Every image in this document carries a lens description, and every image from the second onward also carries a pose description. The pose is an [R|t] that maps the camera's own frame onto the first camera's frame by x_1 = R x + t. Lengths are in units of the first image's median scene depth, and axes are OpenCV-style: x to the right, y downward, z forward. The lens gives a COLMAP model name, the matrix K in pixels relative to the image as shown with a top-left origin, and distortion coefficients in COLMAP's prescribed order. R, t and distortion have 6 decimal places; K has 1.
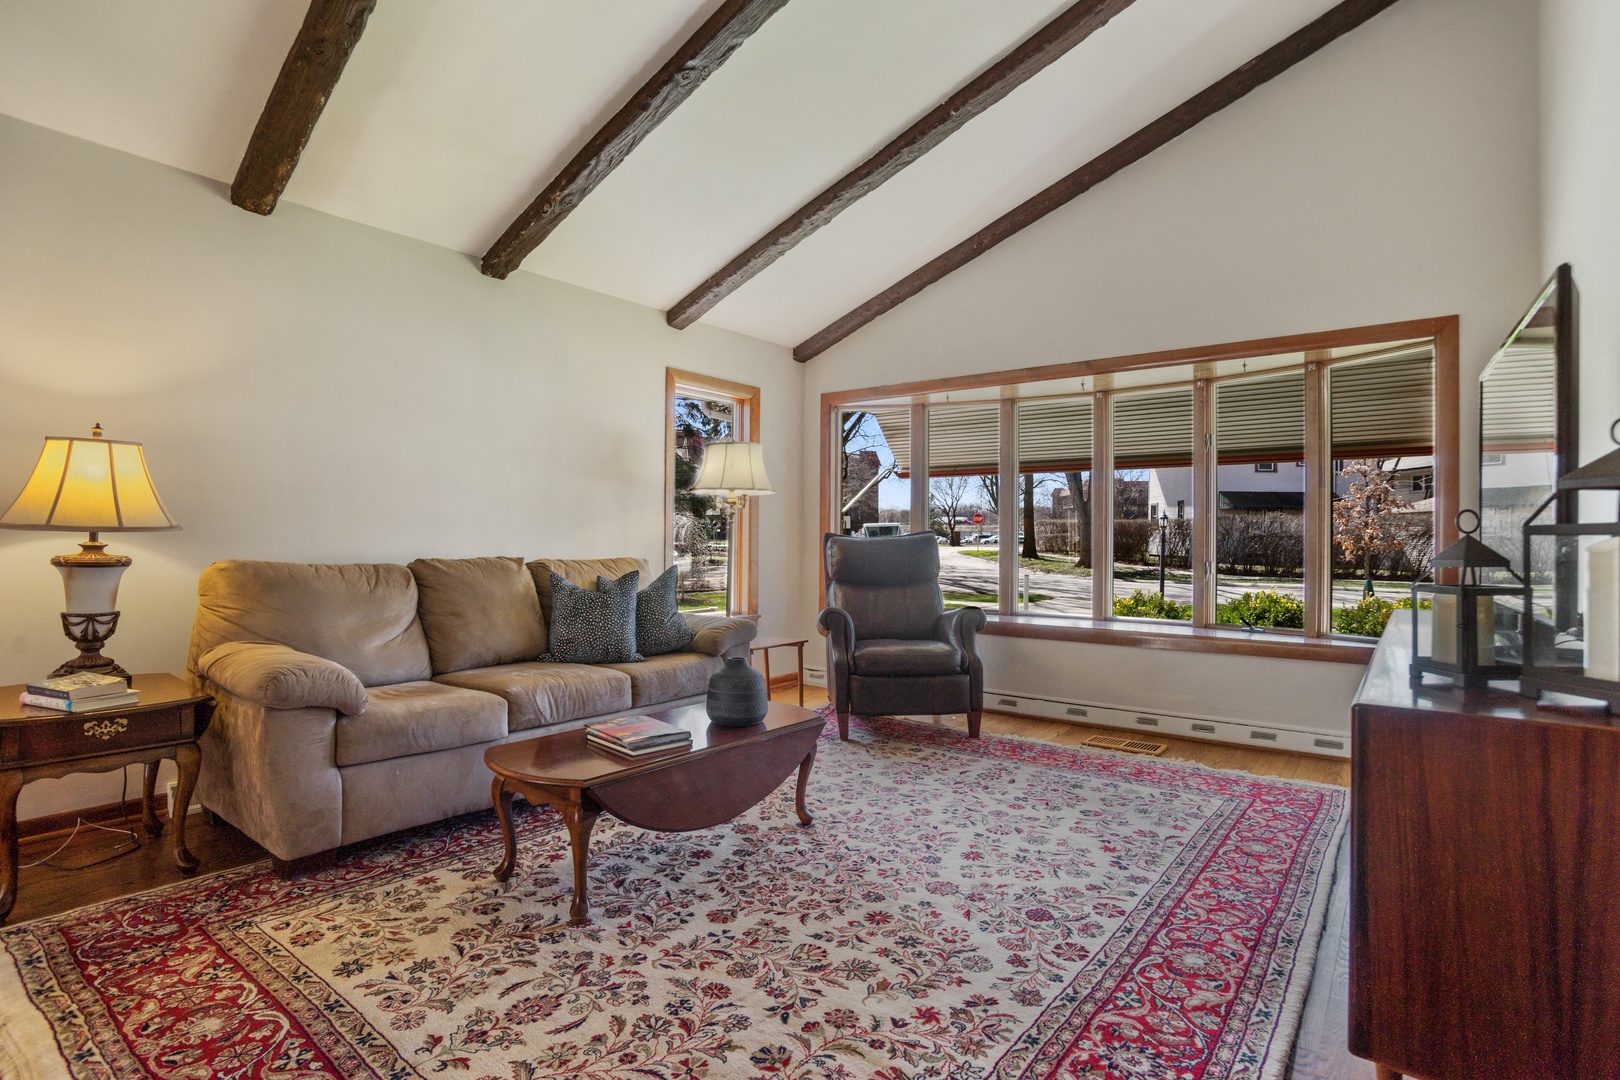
lens RADIAL K [[779.4, 0, 810.0], [0, 779.4, 540.0], [0, 0, 1]] dist [-0.018320, 0.000132]
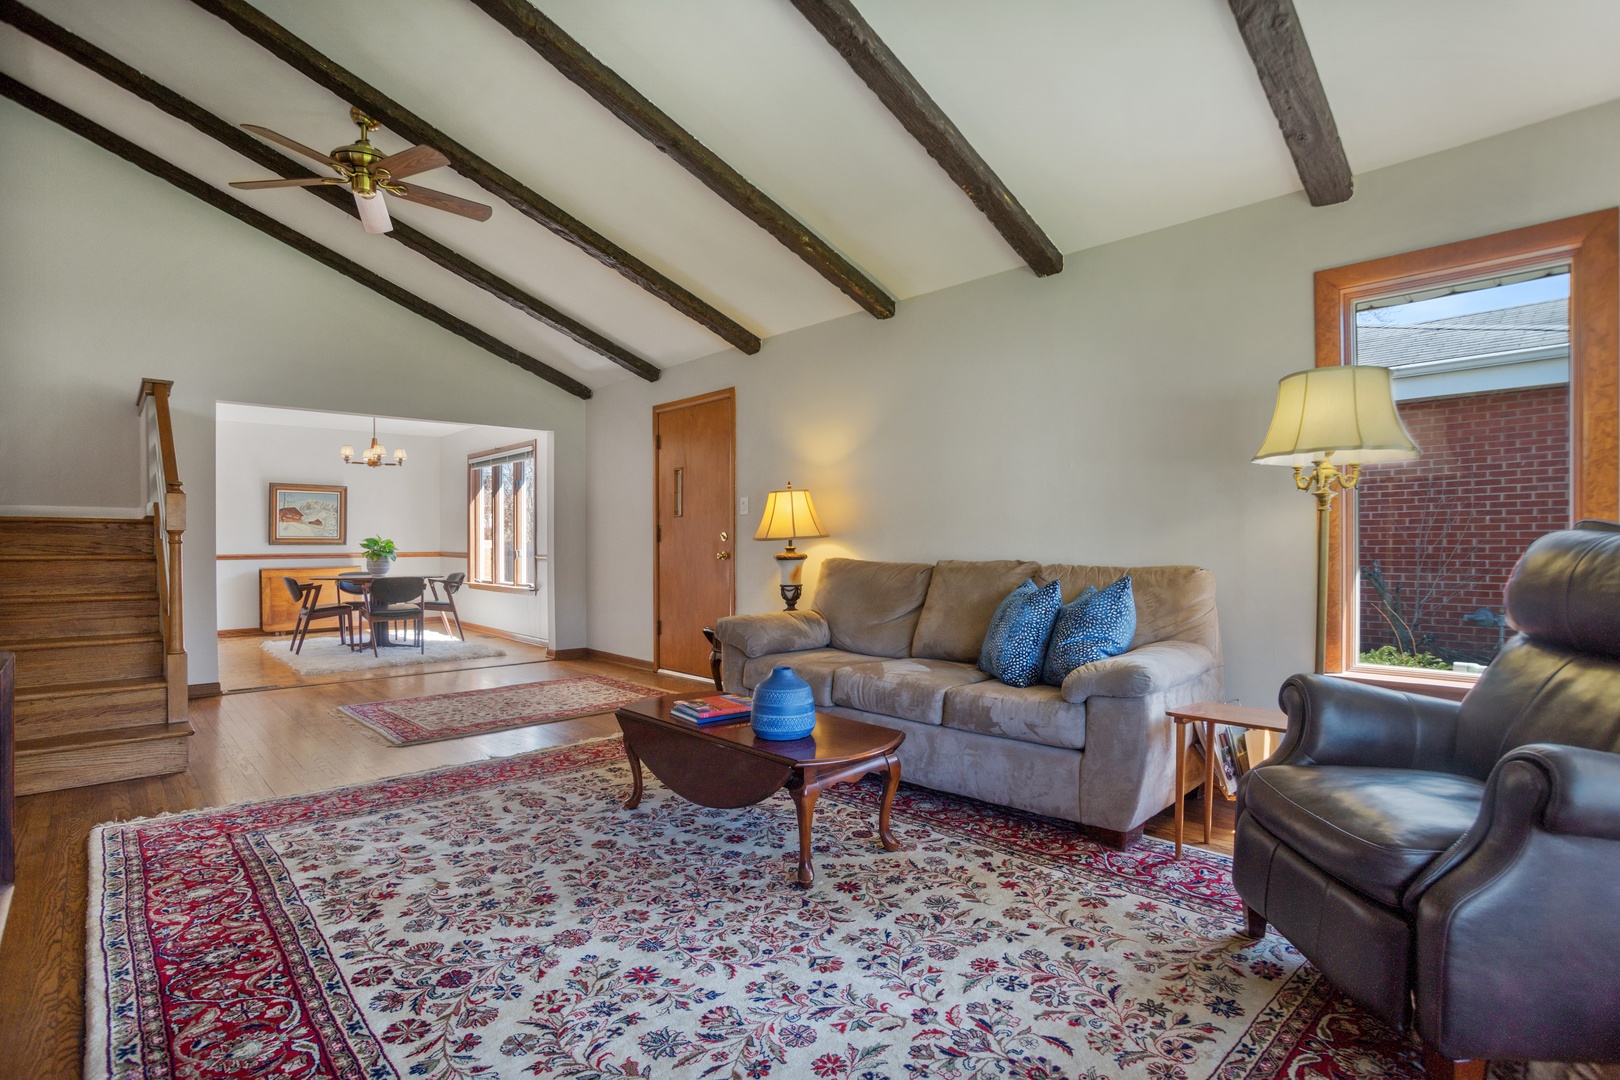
lens RADIAL K [[807.5, 0, 810.0], [0, 807.5, 540.0], [0, 0, 1]] dist [-0.059901, 0.025681]
pose [[-0.162101, -0.026662, -0.986414, 1.121739], [0.007490, 0.999573, -0.028249, 0.048979], [0.986746, -0.011968, -0.161832, 1.586540]]
